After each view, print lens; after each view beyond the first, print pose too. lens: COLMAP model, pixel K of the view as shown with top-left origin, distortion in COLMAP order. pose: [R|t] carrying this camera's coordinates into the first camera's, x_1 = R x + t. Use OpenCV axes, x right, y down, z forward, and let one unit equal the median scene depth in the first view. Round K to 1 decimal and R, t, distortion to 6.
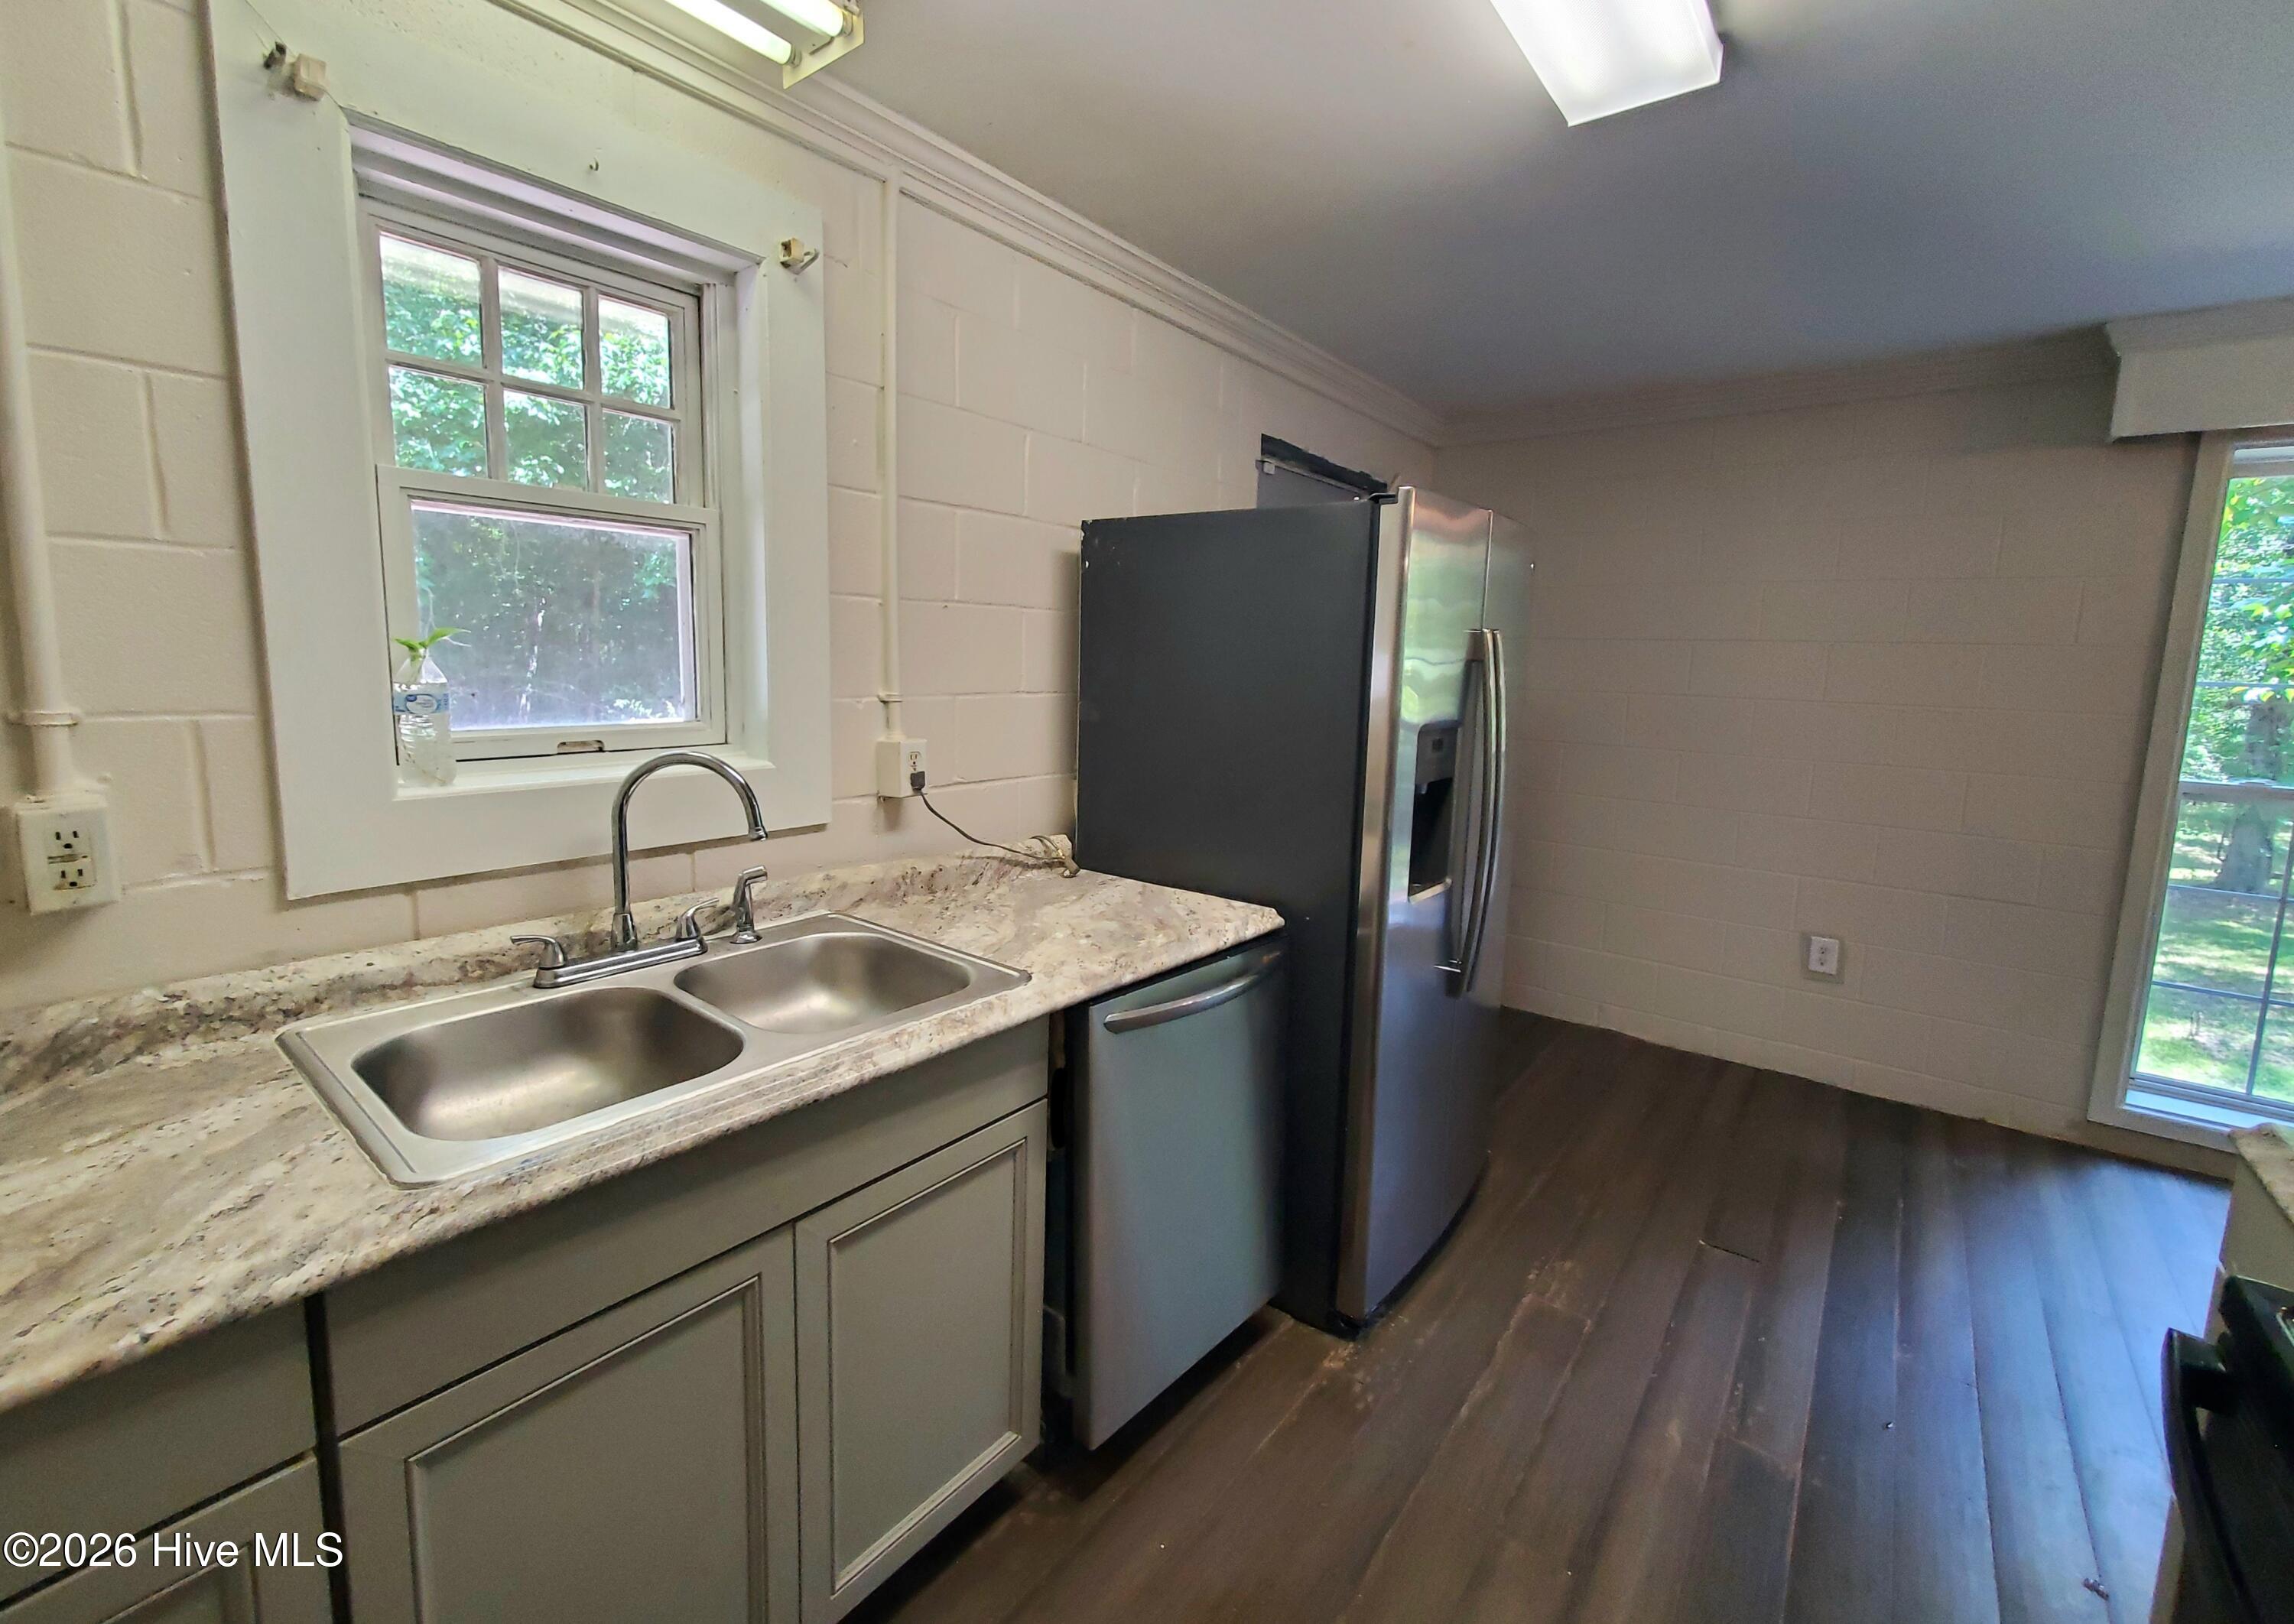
lens RADIAL K [[967.8, 0, 1103.3], [0, 967.8, 774.3], [0, 0, 1]] dist [0.000286, 0.000155]
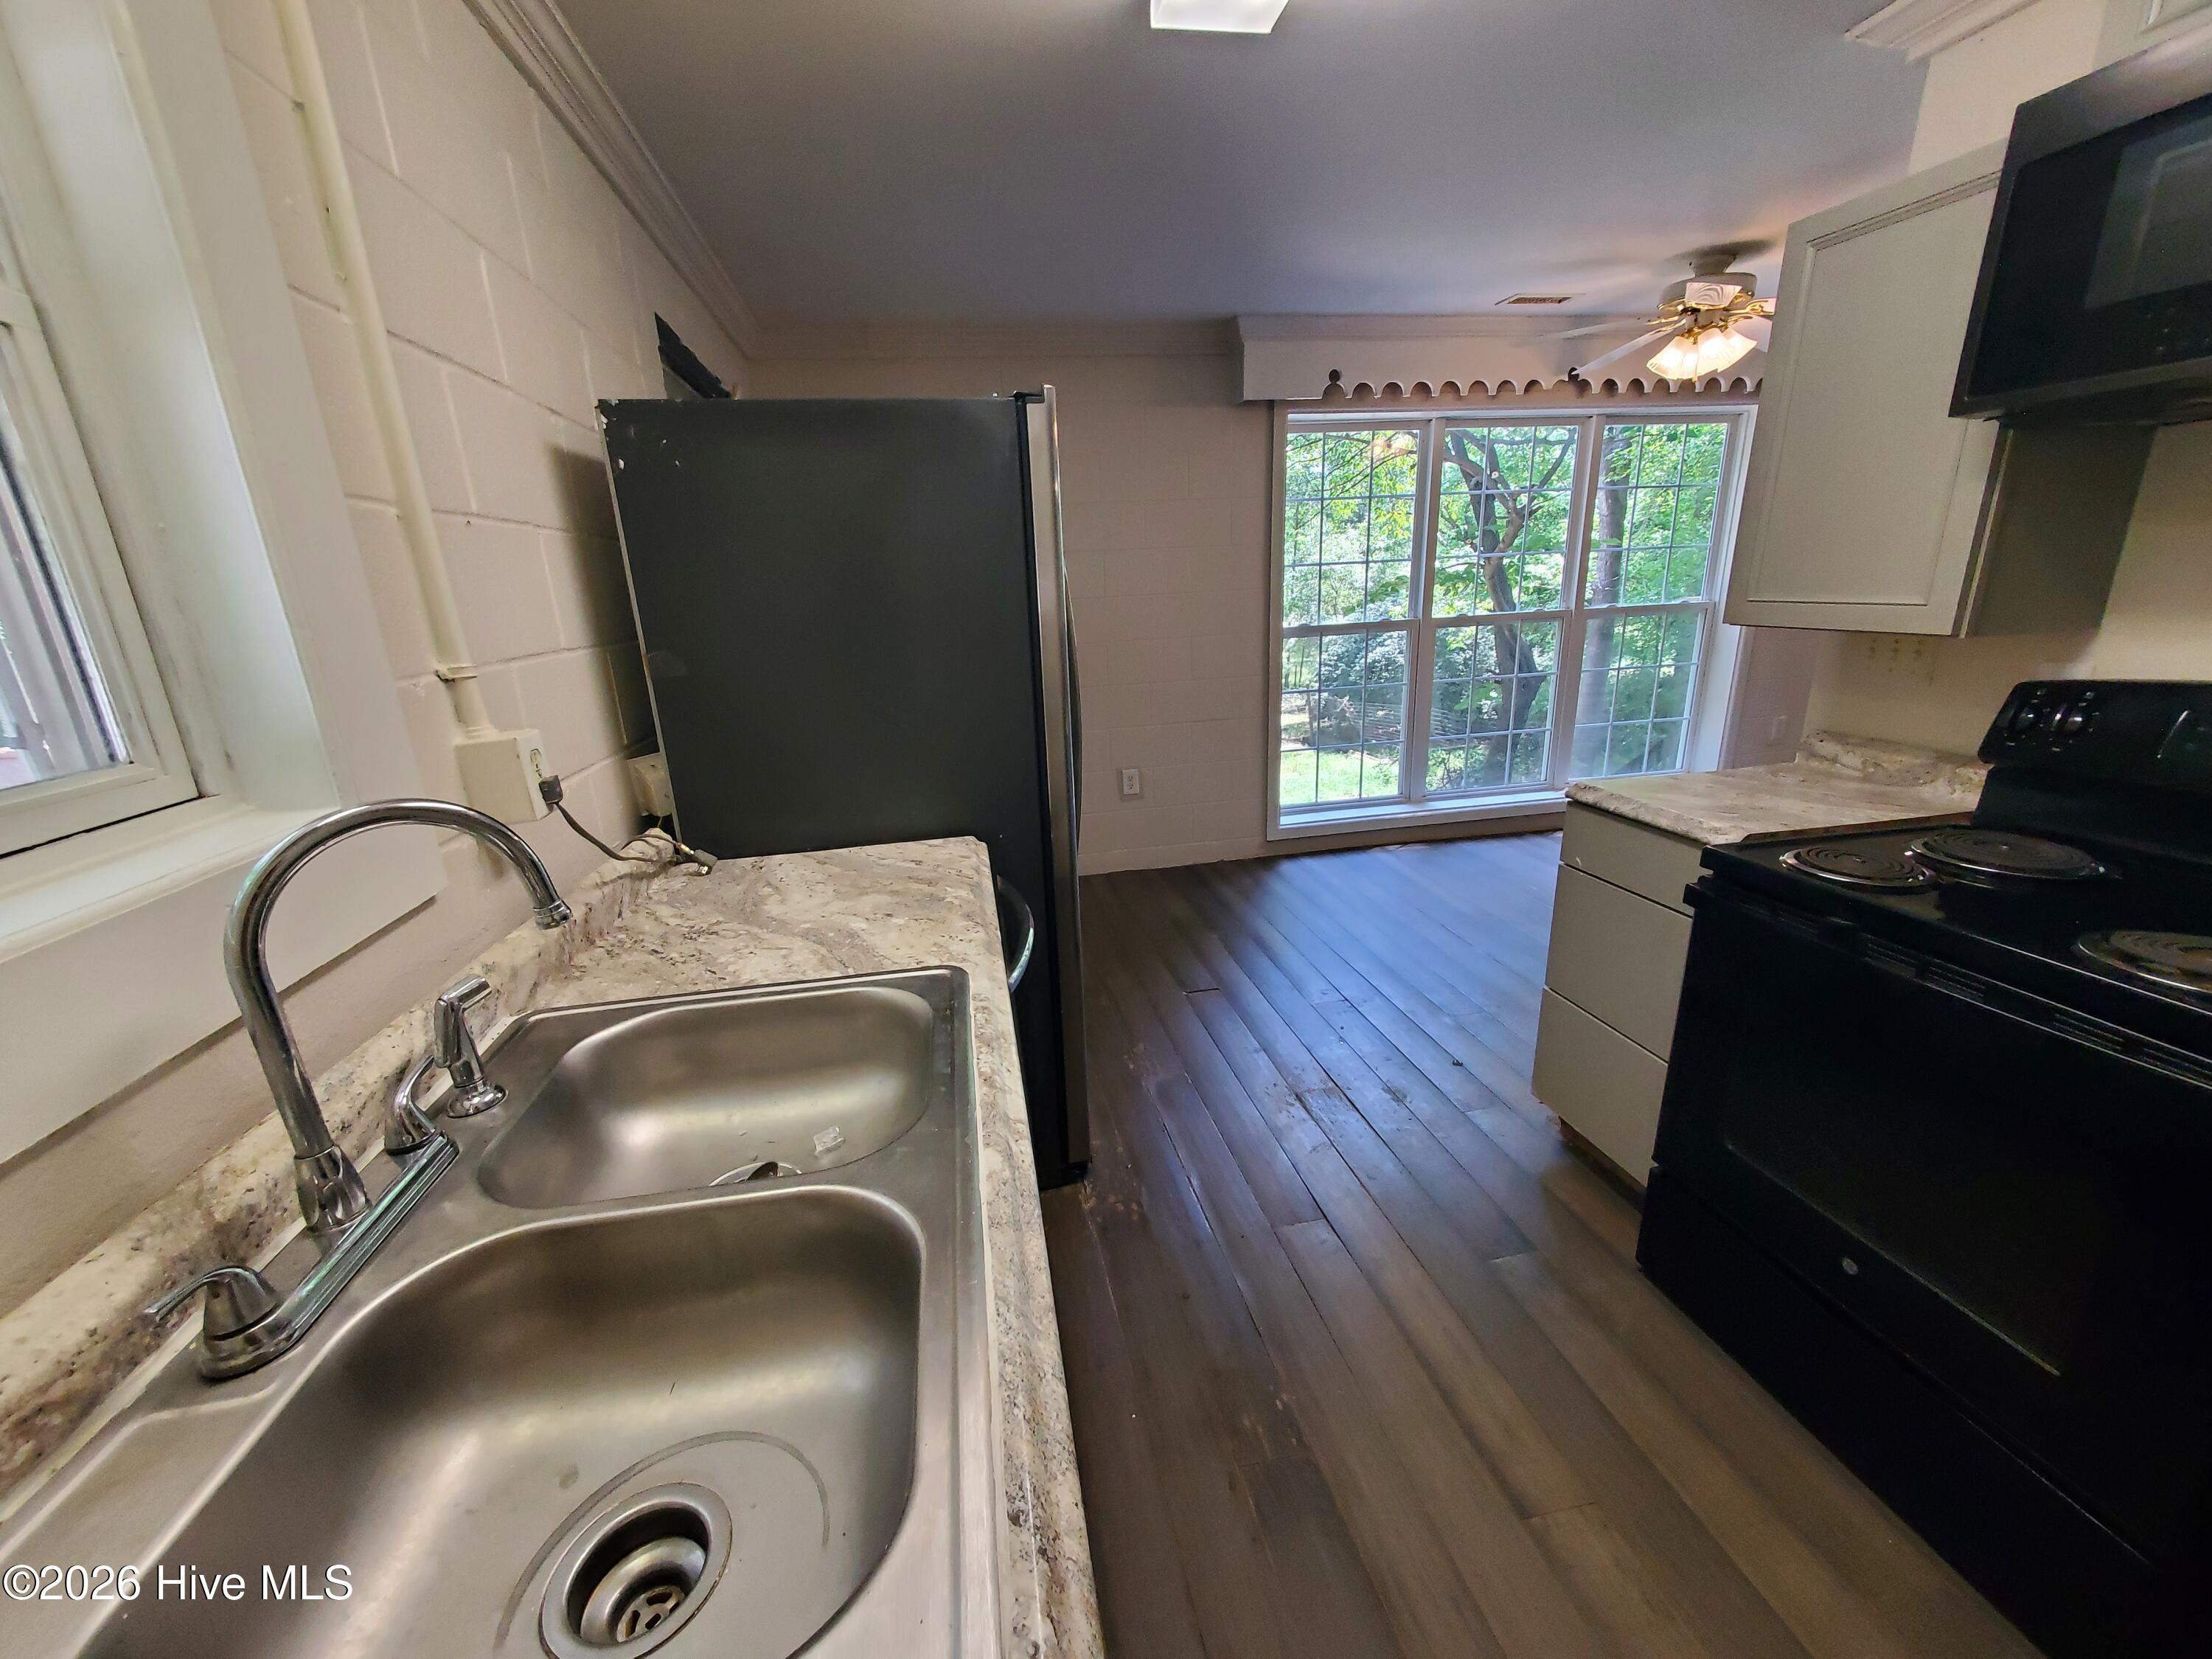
lens RADIAL K [[889.4, 0, 1098.8], [0, 889.4, 843.2], [0, 0, 1]] dist [0.003015, 0.000545]
pose [[0.649225, -0.270853, 0.710736, -0.390776], [0.158603, 0.962113, 0.221773, -0.034928], [-0.743876, -0.031255, 0.667587, 0.301268]]
